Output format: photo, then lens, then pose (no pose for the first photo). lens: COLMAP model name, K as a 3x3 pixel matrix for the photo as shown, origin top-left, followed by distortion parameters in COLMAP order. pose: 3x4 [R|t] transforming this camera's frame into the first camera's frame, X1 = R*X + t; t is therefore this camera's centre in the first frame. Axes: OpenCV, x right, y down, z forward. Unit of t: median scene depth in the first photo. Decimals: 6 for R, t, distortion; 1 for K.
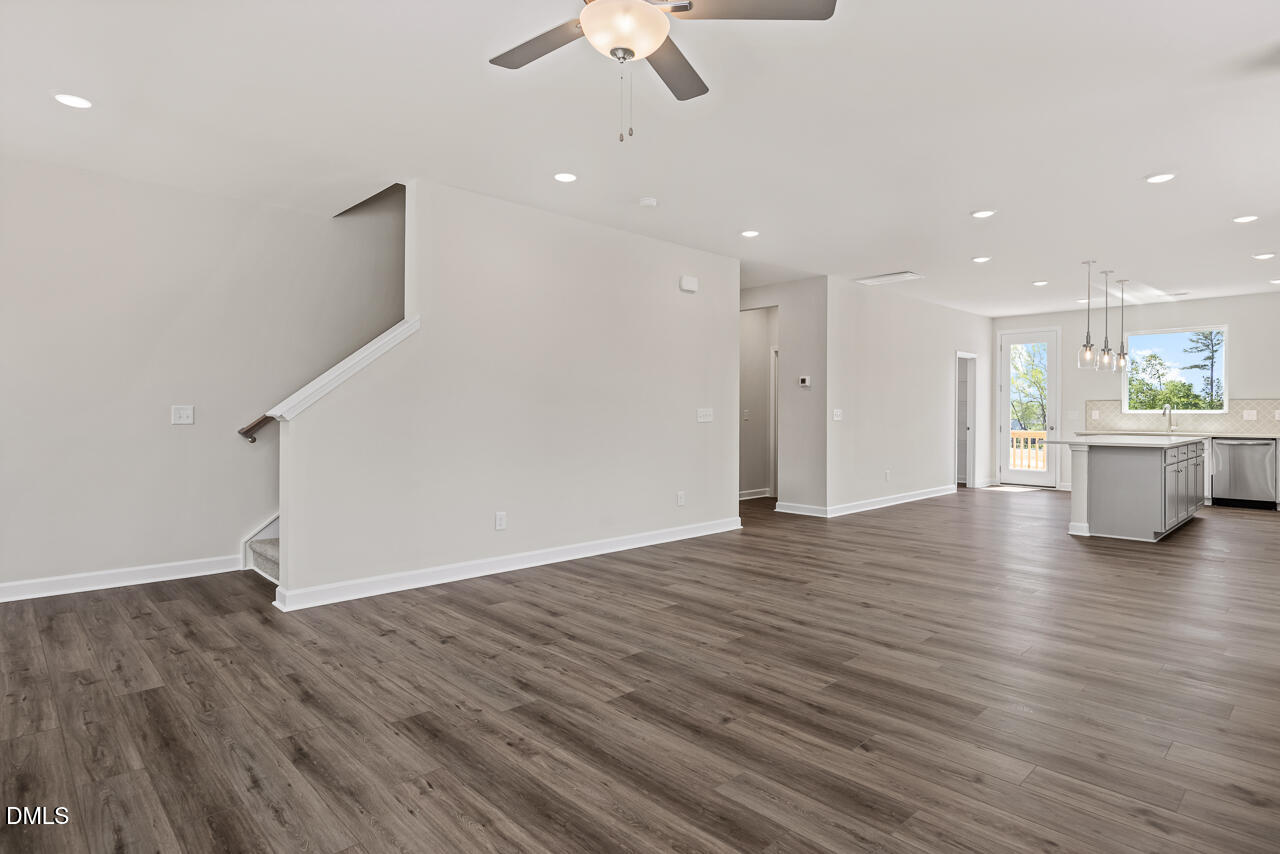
lens RADIAL K [[681.1, 0, 650.5], [0, 681.1, 408.3], [0, 0, 1]] dist [-0.006303, -0.001080]
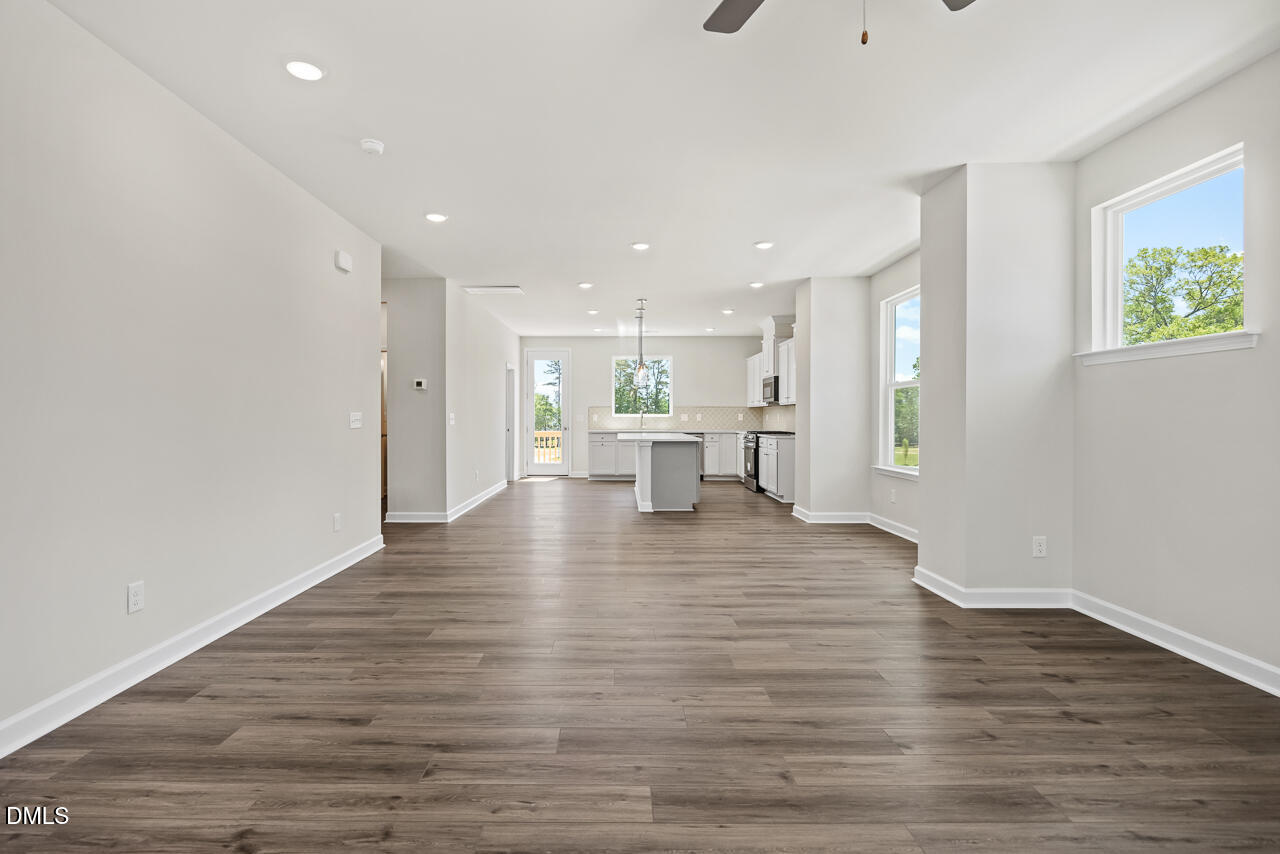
lens RADIAL K [[603.9, 0, 613.8], [0, 603.9, 416.6], [0, 0, 1]] dist [-0.011678, 0.000989]
pose [[0.703384, -0.002066, 0.710807, -0.396479], [-0.002964, 0.999979, 0.005840, 0.000867], [-0.710804, -0.006215, 0.703363, 0.428936]]
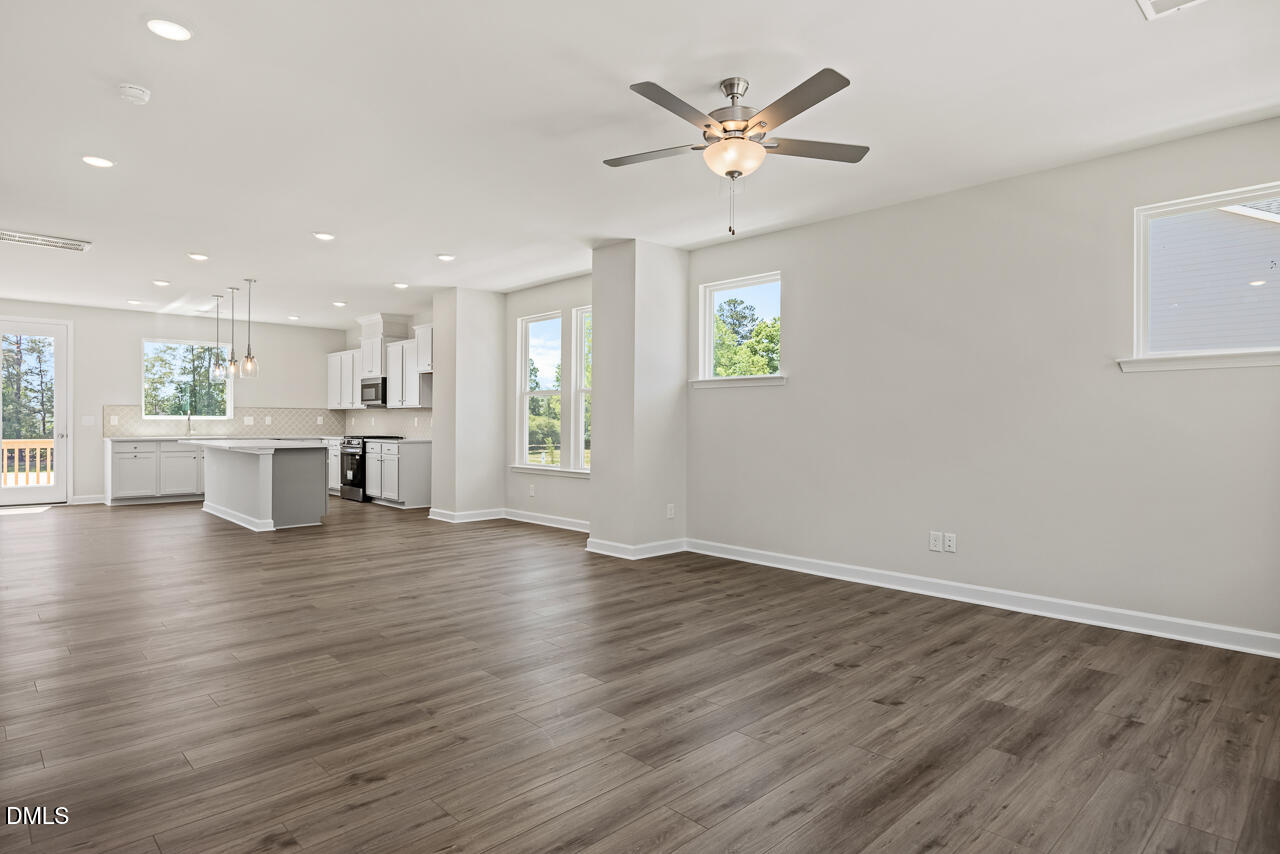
lens RADIAL K [[699.0, 0, 643.8], [0, 699.0, 427.6], [0, 0, 1]] dist [0.001024, -0.001259]
pose [[0.006146, -0.011232, 0.999918, -0.880283], [-0.011780, 0.999867, 0.011304, -0.000599], [-0.999912, -0.011848, 0.006013, 0.682278]]
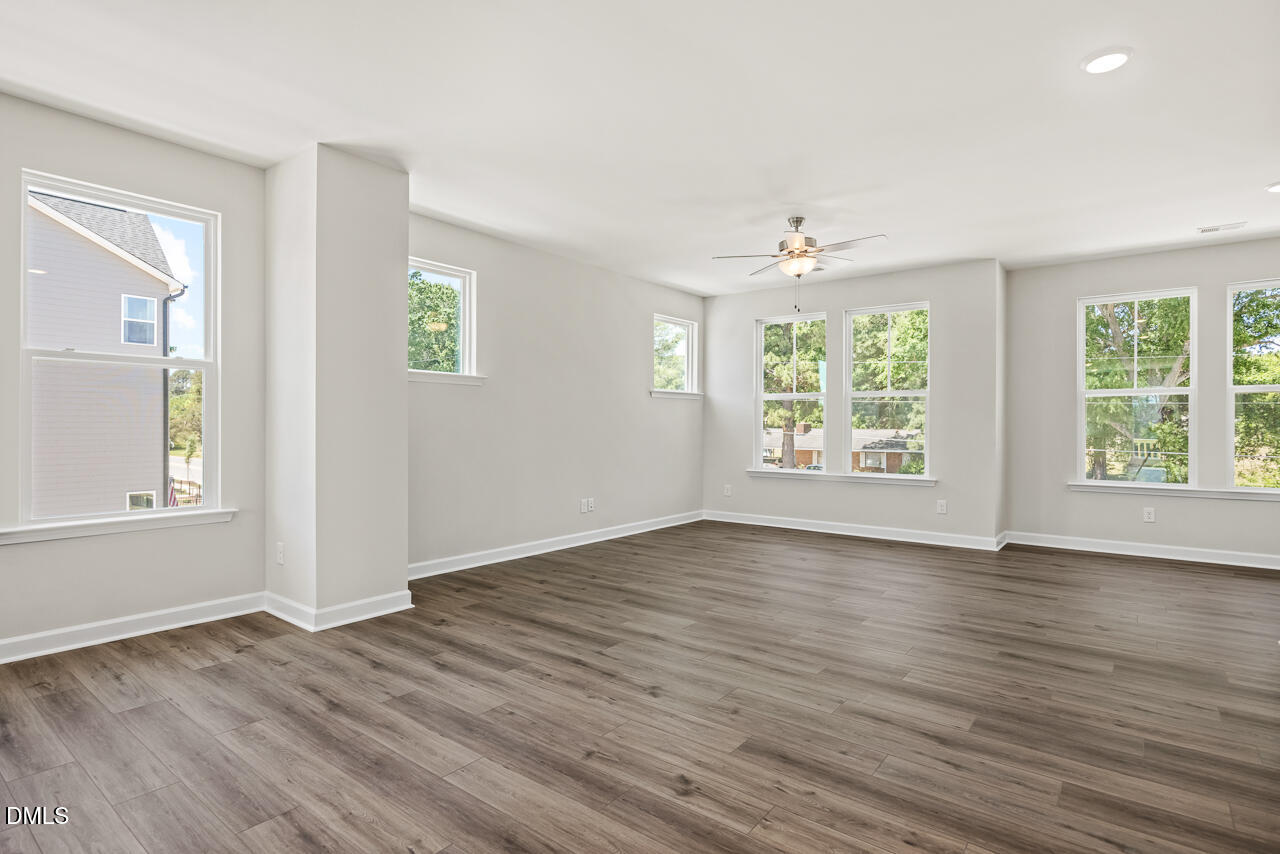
lens RADIAL K [[639.7, 0, 644.7], [0, 639.7, 425.6], [0, 0, 1]] dist [0.003050, 0.000459]
pose [[-0.990989, -0.007973, -0.133706, 0.460897], [-0.006957, 0.999943, -0.008065, 0.016152], [0.133763, -0.007062, -0.990988, 1.835038]]
